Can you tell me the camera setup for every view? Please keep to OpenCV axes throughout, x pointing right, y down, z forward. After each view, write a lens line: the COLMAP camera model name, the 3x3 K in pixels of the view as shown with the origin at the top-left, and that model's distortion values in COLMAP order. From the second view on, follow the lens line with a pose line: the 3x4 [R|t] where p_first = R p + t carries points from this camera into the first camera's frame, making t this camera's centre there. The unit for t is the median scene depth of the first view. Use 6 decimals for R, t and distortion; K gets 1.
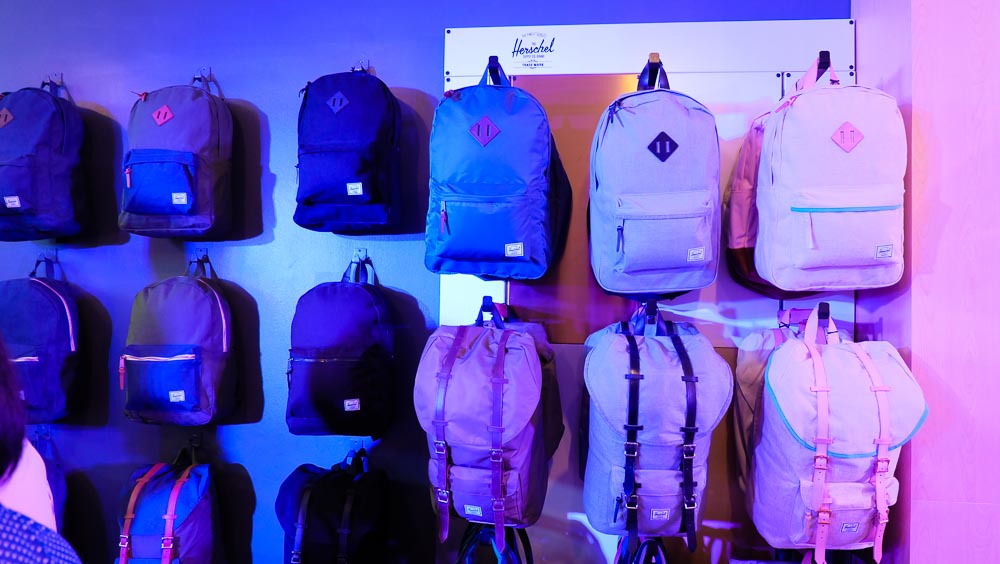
lens RADIAL K [[703.8, 0, 500.0], [0, 703.8, 282.0], [0, 0, 1]] dist [-0.088271, 0.120675]
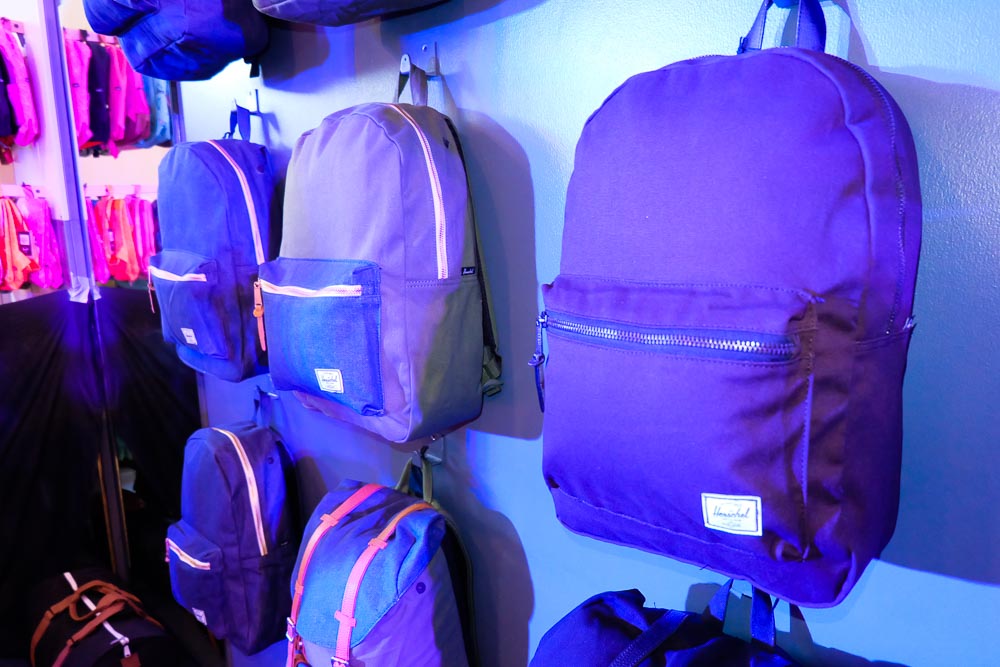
lens RADIAL K [[678.9, 0, 500.0], [0, 678.9, 333.5], [0, 0, 1]] dist [-0.075348, -0.000087]
pose [[0.810885, 0.089504, -0.578320, -0.134799], [0.038615, 0.977897, 0.205489, 0.052148], [0.583930, -0.188960, 0.789506, 0.711891]]
